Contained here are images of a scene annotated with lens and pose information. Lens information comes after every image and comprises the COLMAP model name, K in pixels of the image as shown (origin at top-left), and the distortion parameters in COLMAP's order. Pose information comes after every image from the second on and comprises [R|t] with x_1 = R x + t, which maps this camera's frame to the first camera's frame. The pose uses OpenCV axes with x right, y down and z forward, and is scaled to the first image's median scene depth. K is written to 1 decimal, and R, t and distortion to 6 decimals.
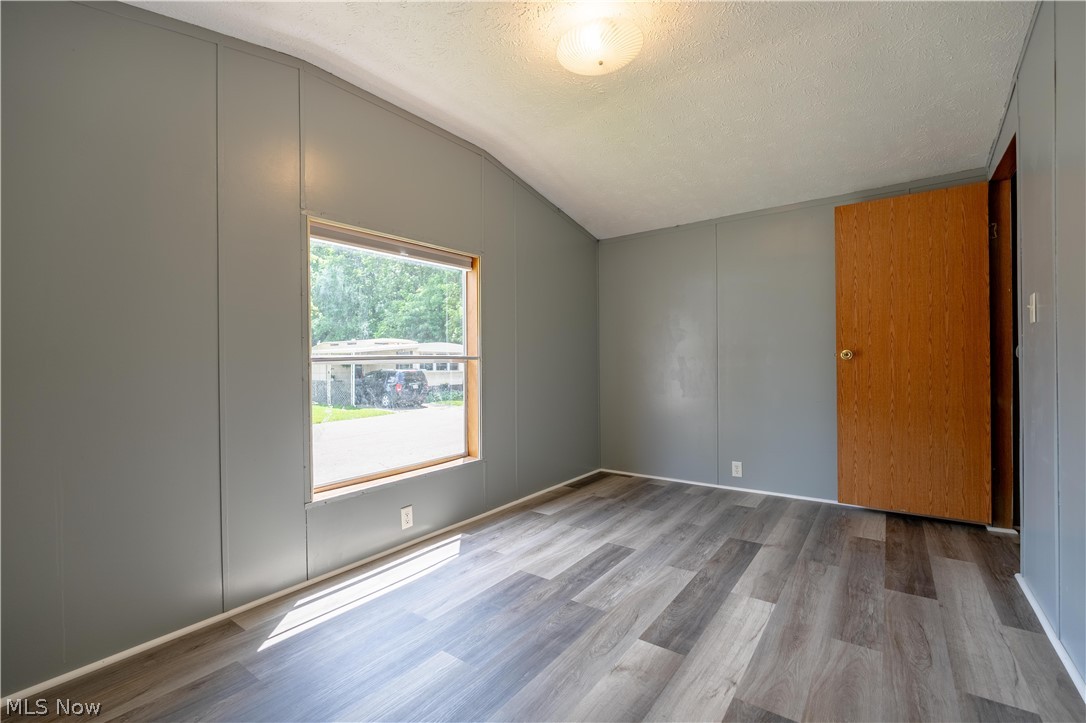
lens RADIAL K [[472.9, 0, 541.3], [0, 472.9, 363.3], [0, 0, 1]] dist [-0.004022, -0.000271]
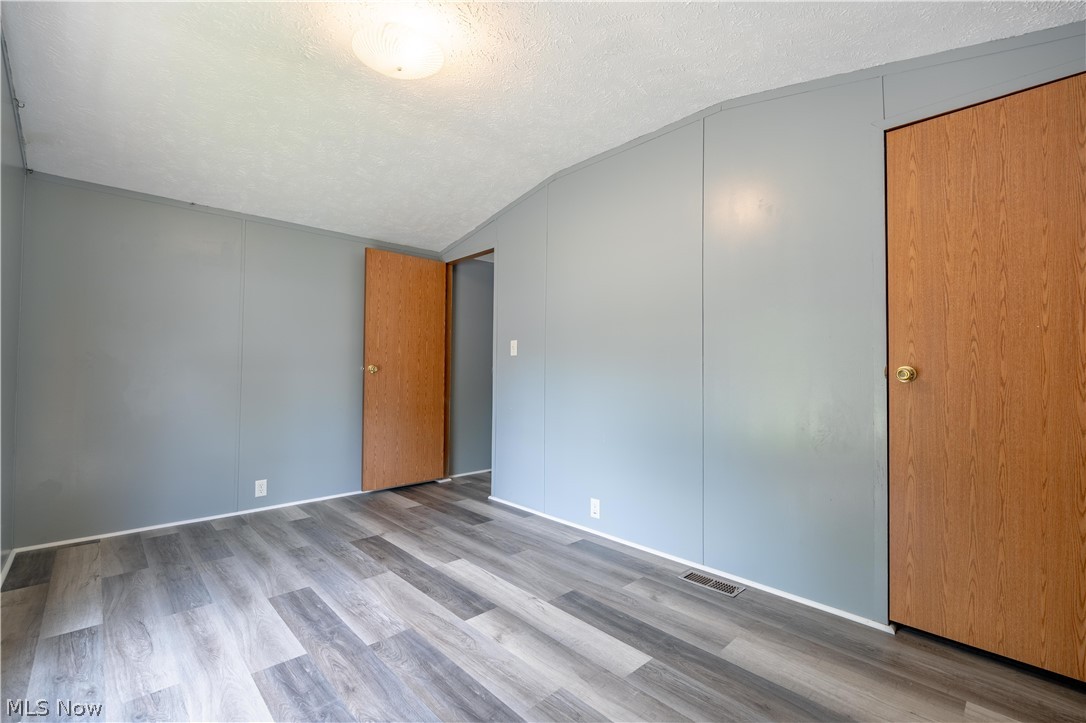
lens RADIAL K [[472.9, 0, 541.3], [0, 472.9, 363.3], [0, 0, 1]] dist [-0.004022, -0.000271]
pose [[0.175967, 0.032036, 0.983875, -0.679916], [-0.009026, 0.999481, -0.030930, 0.002200], [-0.984355, -0.003438, 0.176165, 0.476980]]
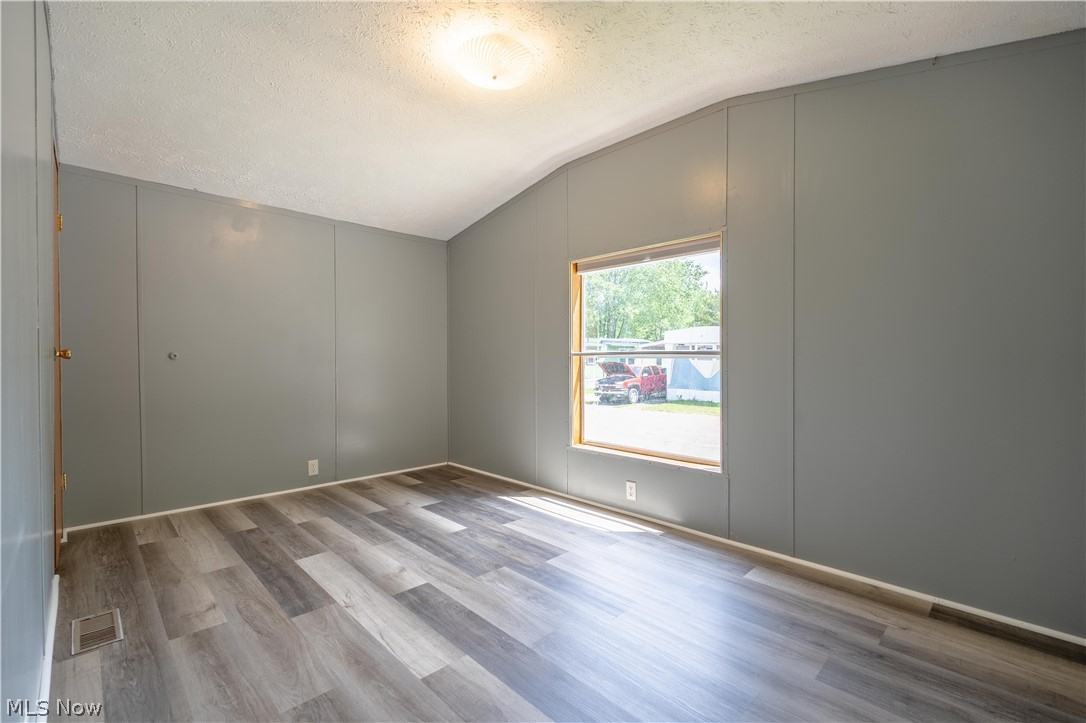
lens RADIAL K [[472.9, 0, 541.3], [0, 472.9, 363.3], [0, 0, 1]] dist [-0.004022, -0.000271]
pose [[-0.158246, 0.025476, -0.987071, 1.045809], [-0.002799, 0.999652, 0.026249, -0.018954], [0.987396, 0.006917, -0.158120, 1.135982]]
